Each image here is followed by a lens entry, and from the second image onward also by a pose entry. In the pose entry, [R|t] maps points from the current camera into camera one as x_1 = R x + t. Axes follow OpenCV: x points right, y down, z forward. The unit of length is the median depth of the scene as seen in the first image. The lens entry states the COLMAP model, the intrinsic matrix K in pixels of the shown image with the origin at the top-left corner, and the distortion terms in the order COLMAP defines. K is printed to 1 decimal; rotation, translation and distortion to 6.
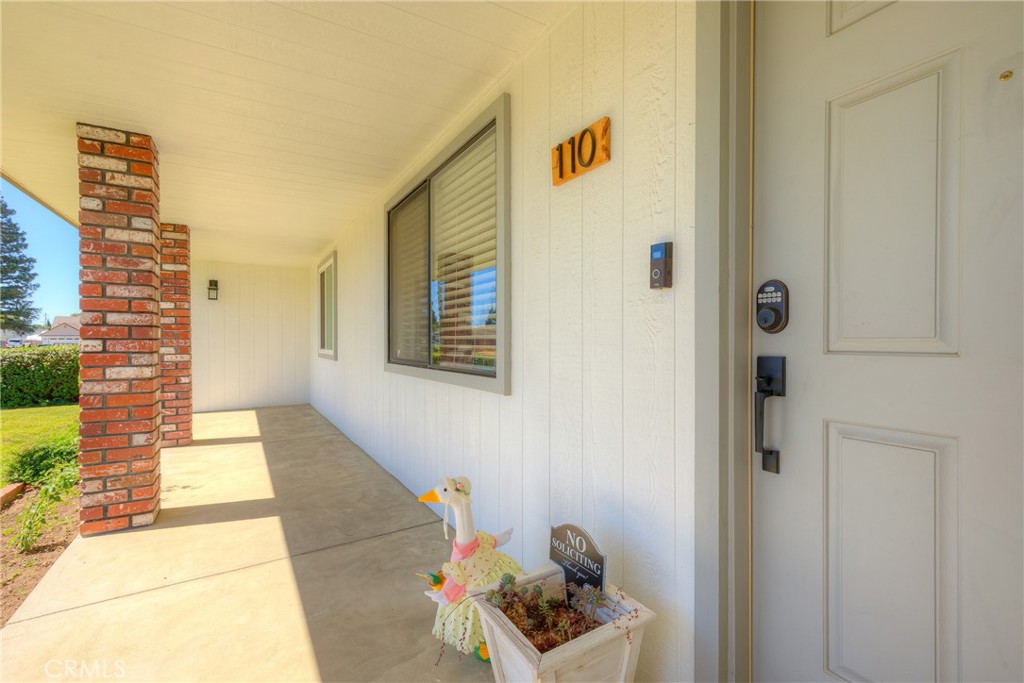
lens RADIAL K [[469.9, 0, 507.7], [0, 469.9, 342.0], [0, 0, 1]] dist [0.003952, 0.002210]
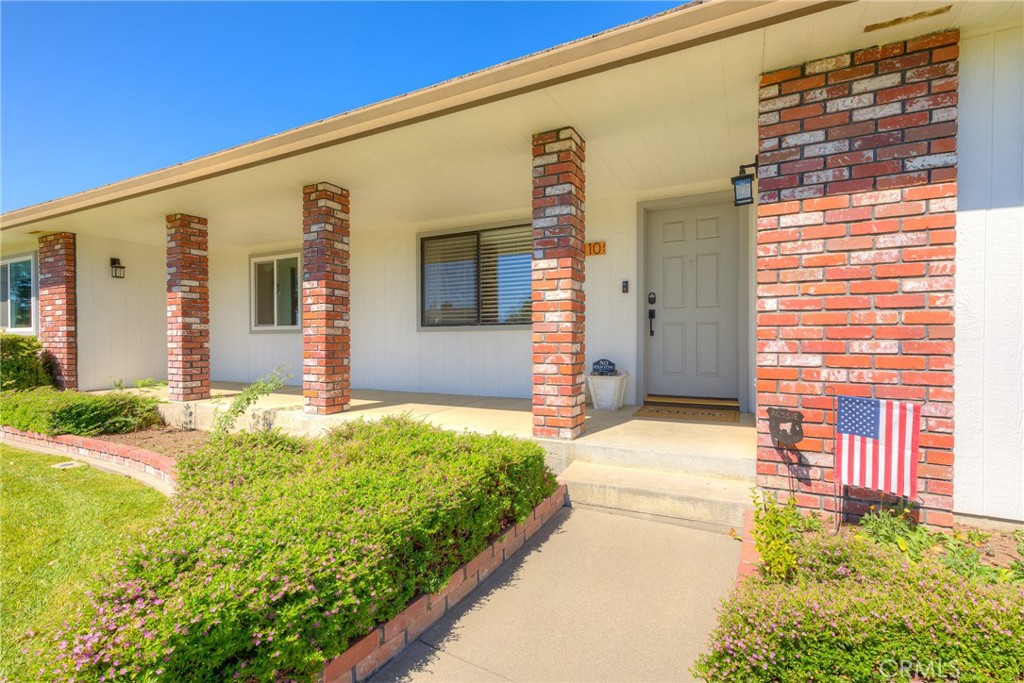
lens RADIAL K [[469.9, 0, 512.6], [0, 469.9, 342.5], [0, 0, 1]] dist [0.003952, 0.002210]
pose [[0.841100, -0.005203, 0.540855, -1.220941], [0.004405, 0.999986, 0.002769, 0.133773], [-0.540862, 0.000053, 0.841111, -0.834902]]
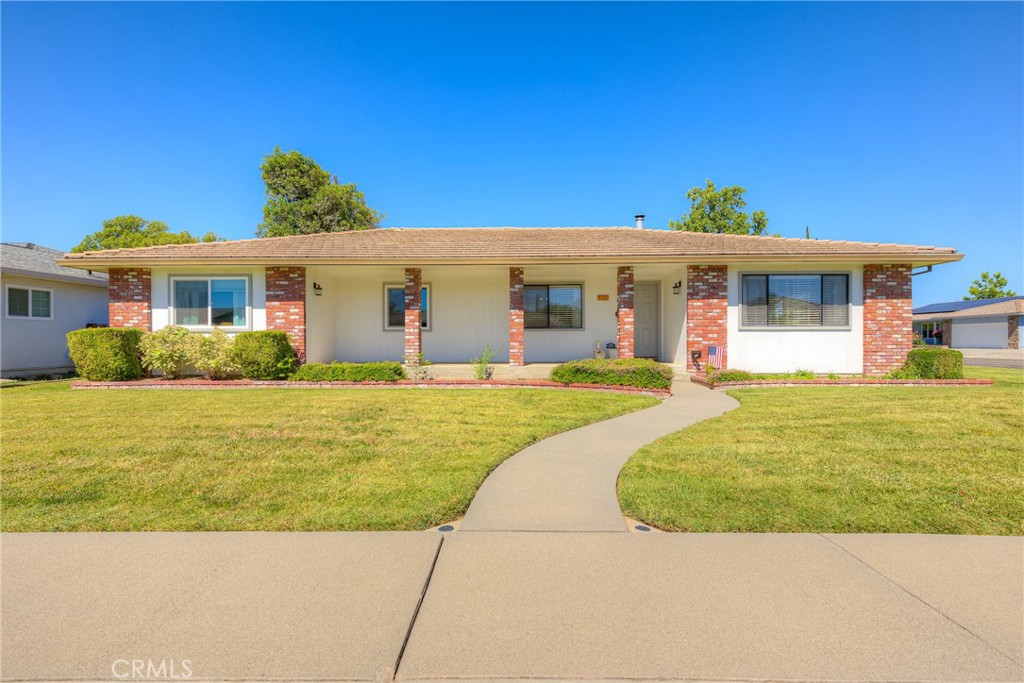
lens RADIAL K [[469.9, 0, 516.2], [0, 469.9, 340.1], [0, 0, 1]] dist [0.003952, 0.002210]
pose [[0.519265, 0.001194, 0.854613, -4.265425], [0.005162, 0.999976, -0.004534, 0.193309], [-0.854598, 0.006766, 0.519246, -1.069252]]
